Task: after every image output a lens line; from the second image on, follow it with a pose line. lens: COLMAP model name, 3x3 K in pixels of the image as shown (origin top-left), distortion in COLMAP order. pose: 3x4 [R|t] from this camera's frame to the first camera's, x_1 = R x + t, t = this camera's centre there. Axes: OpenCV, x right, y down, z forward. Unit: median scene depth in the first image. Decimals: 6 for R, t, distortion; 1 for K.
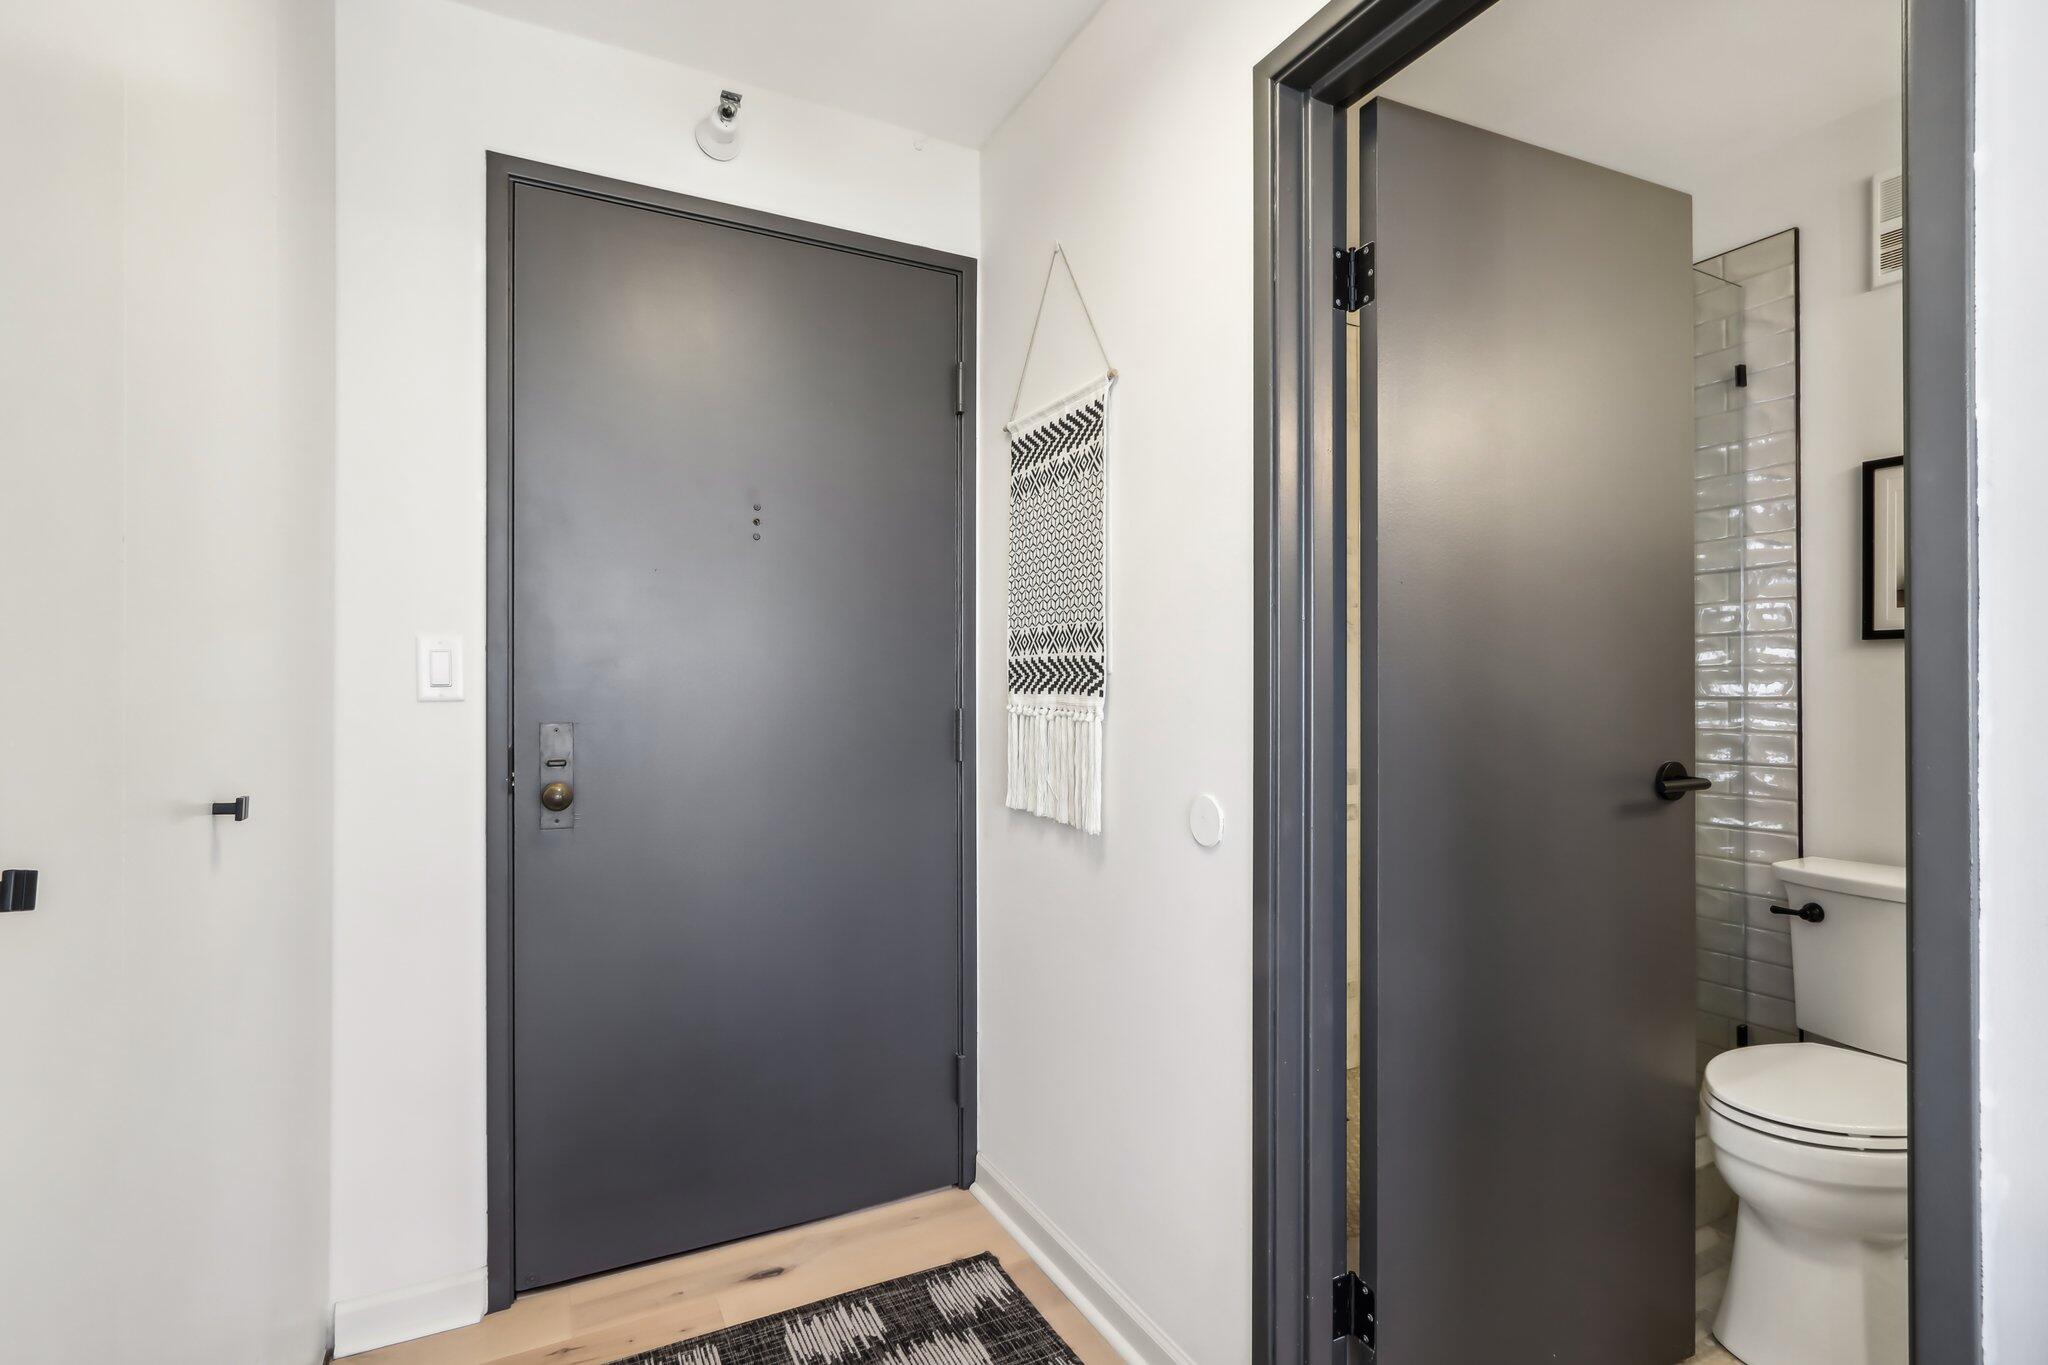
lens RADIAL K [[974.2, 0, 1035.9], [0, 974.2, 686.9], [0, 0, 1]] dist [-0.012255, 0.000313]
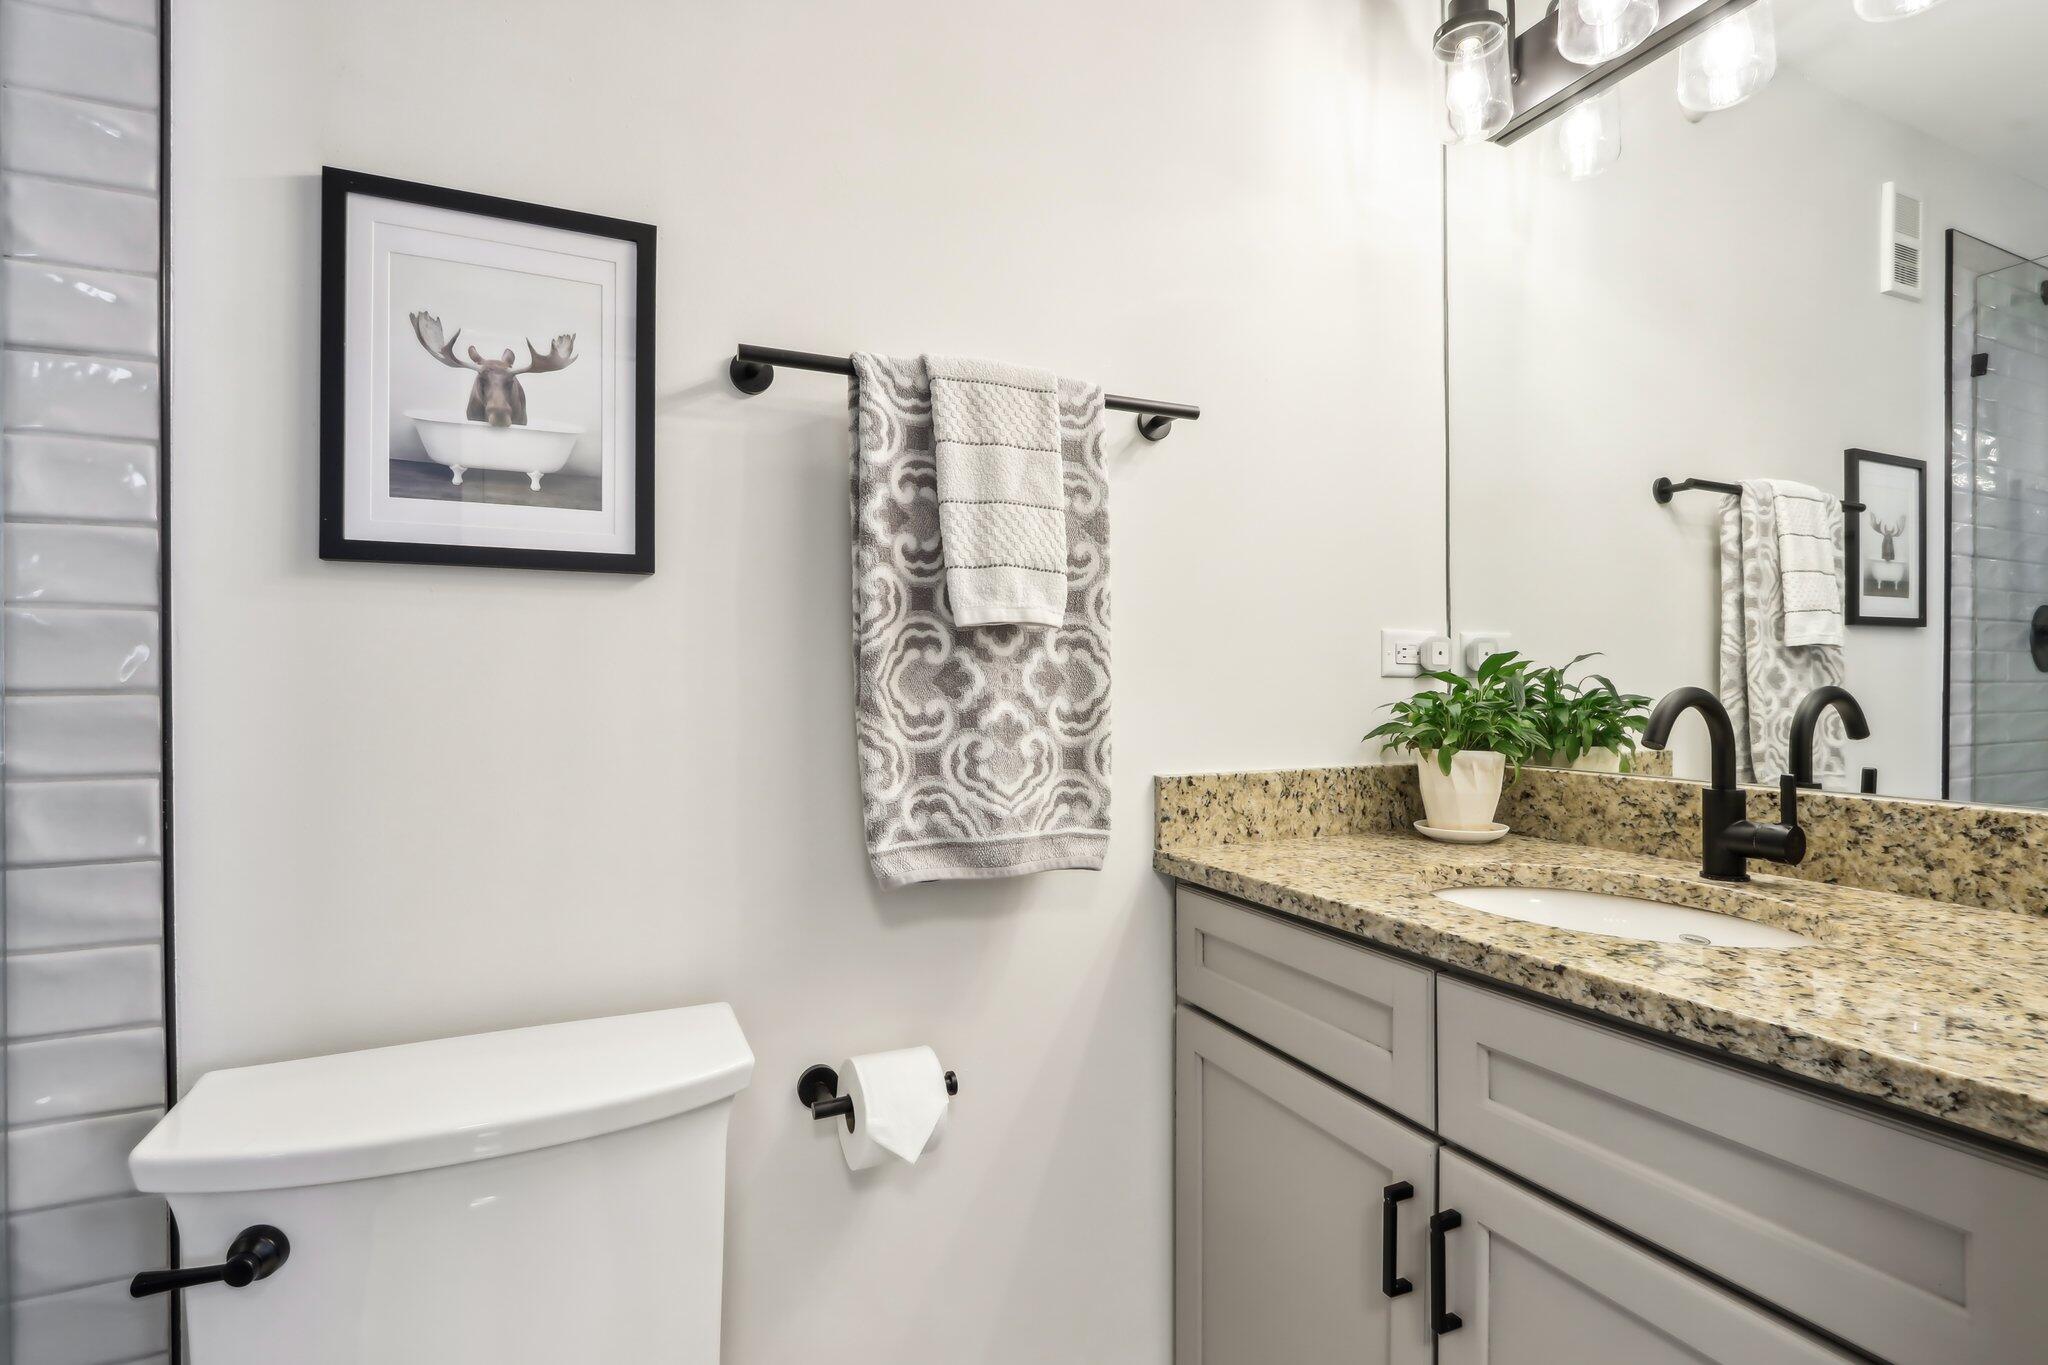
lens RADIAL K [[974.2, 0, 1035.9], [0, 974.2, 686.9], [0, 0, 1]] dist [-0.012255, 0.000313]
pose [[0.053009, -0.002951, 0.998590, 0.401505], [-0.000233, 0.999996, 0.002968, 0.009372], [-0.998594, -0.000390, 0.053008, 0.609792]]
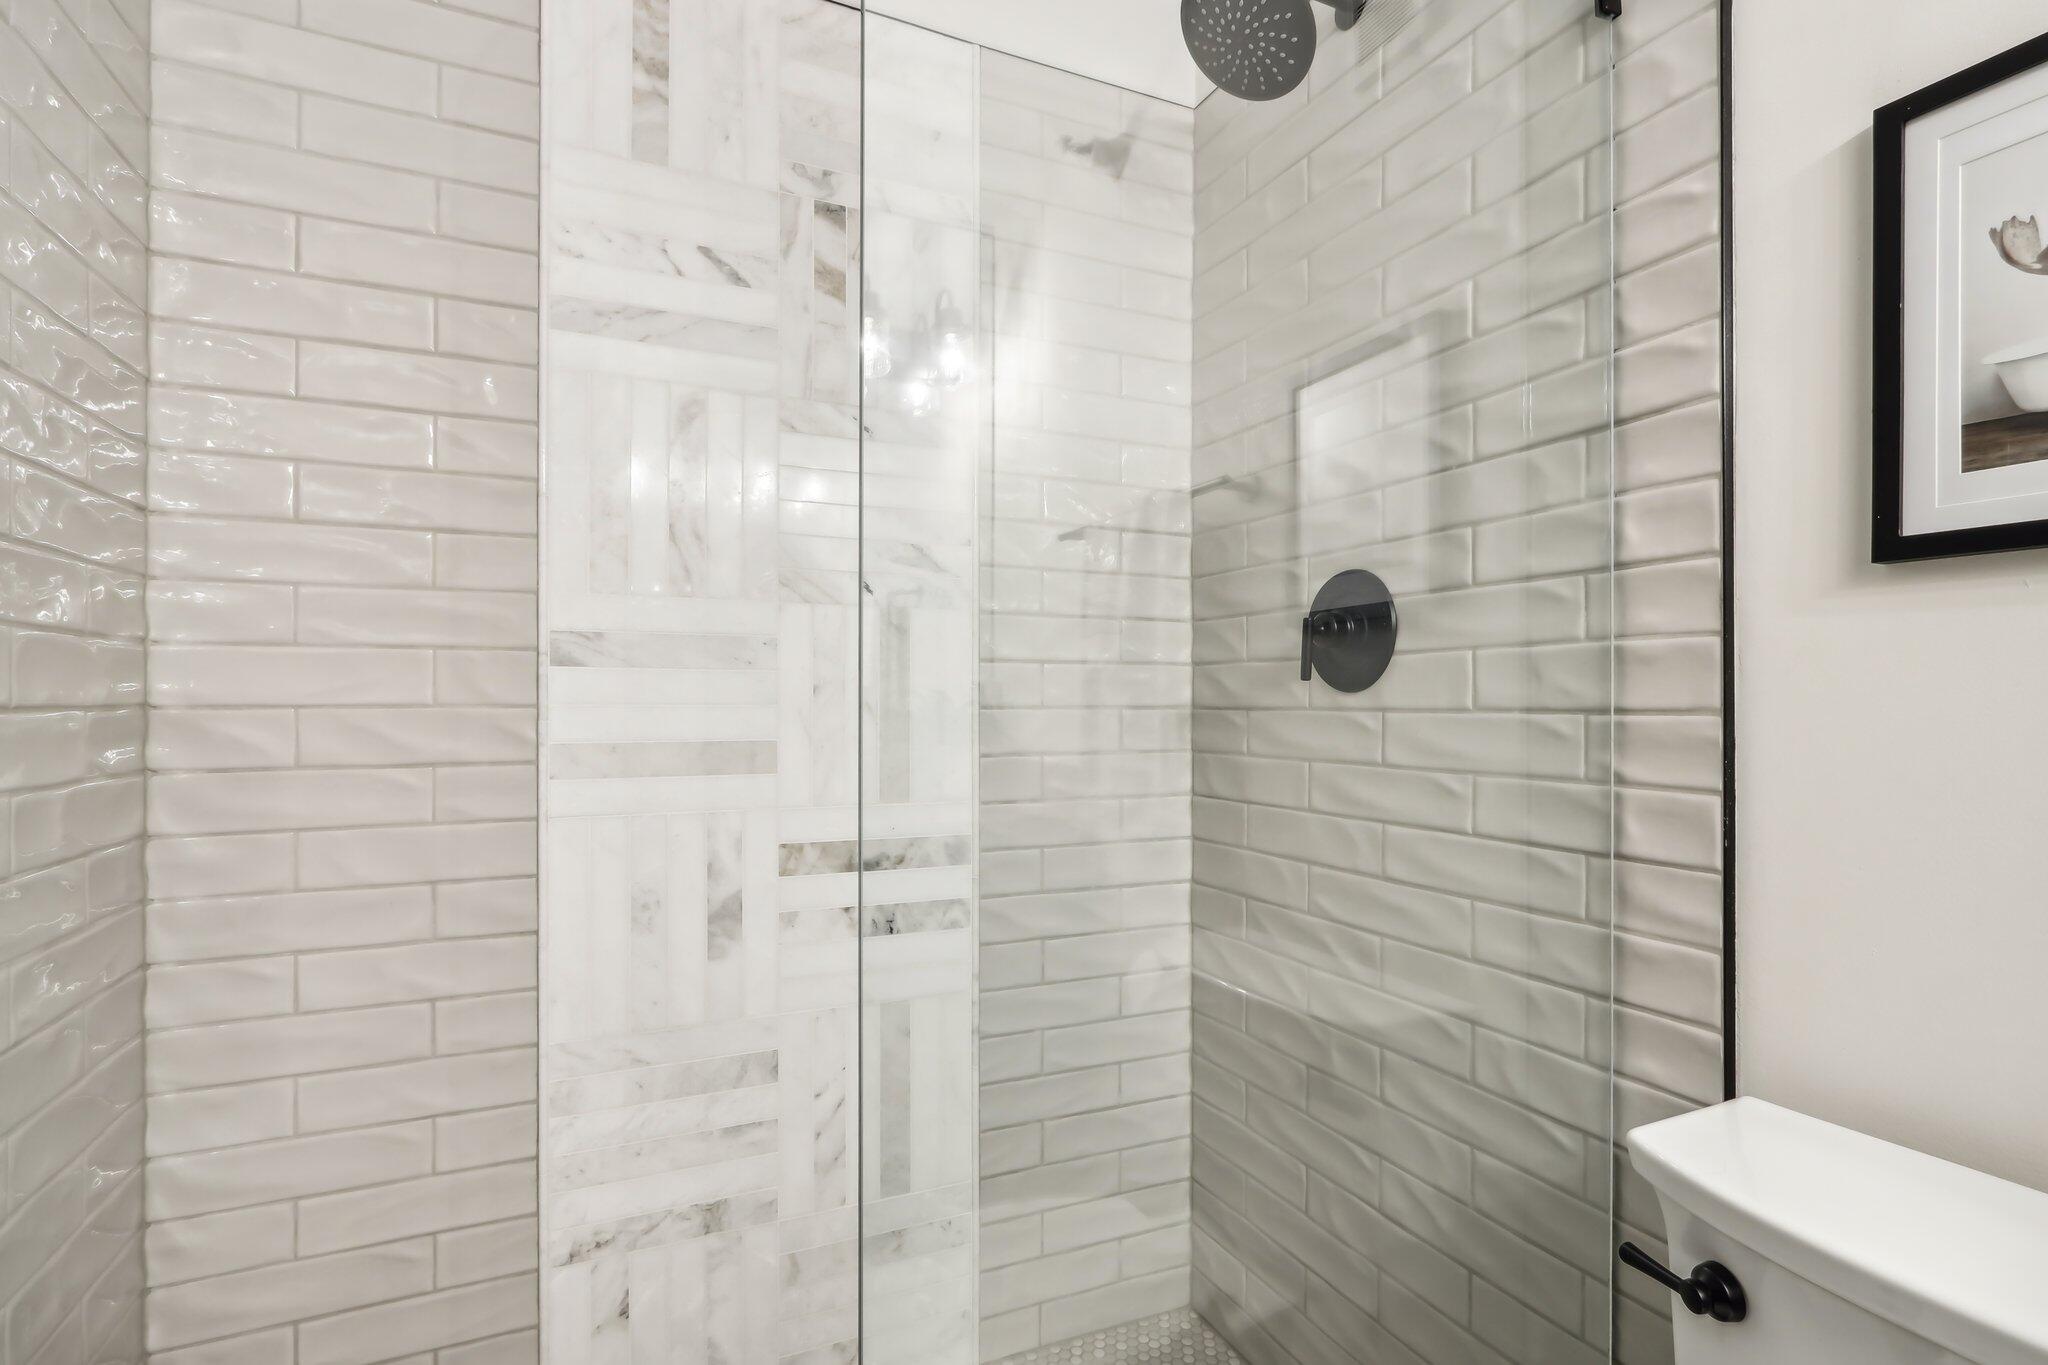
lens RADIAL K [[984.6, 0, 1042.2], [0, 984.6, 703.5], [0, 0, 1]] dist [-0.012390, 0.001041]
pose [[0.999051, 0.000432, -0.043564, 0.508217], [-0.000183, 0.999984, 0.005713, 0.006335], [0.043566, -0.005699, 0.999034, 0.558004]]
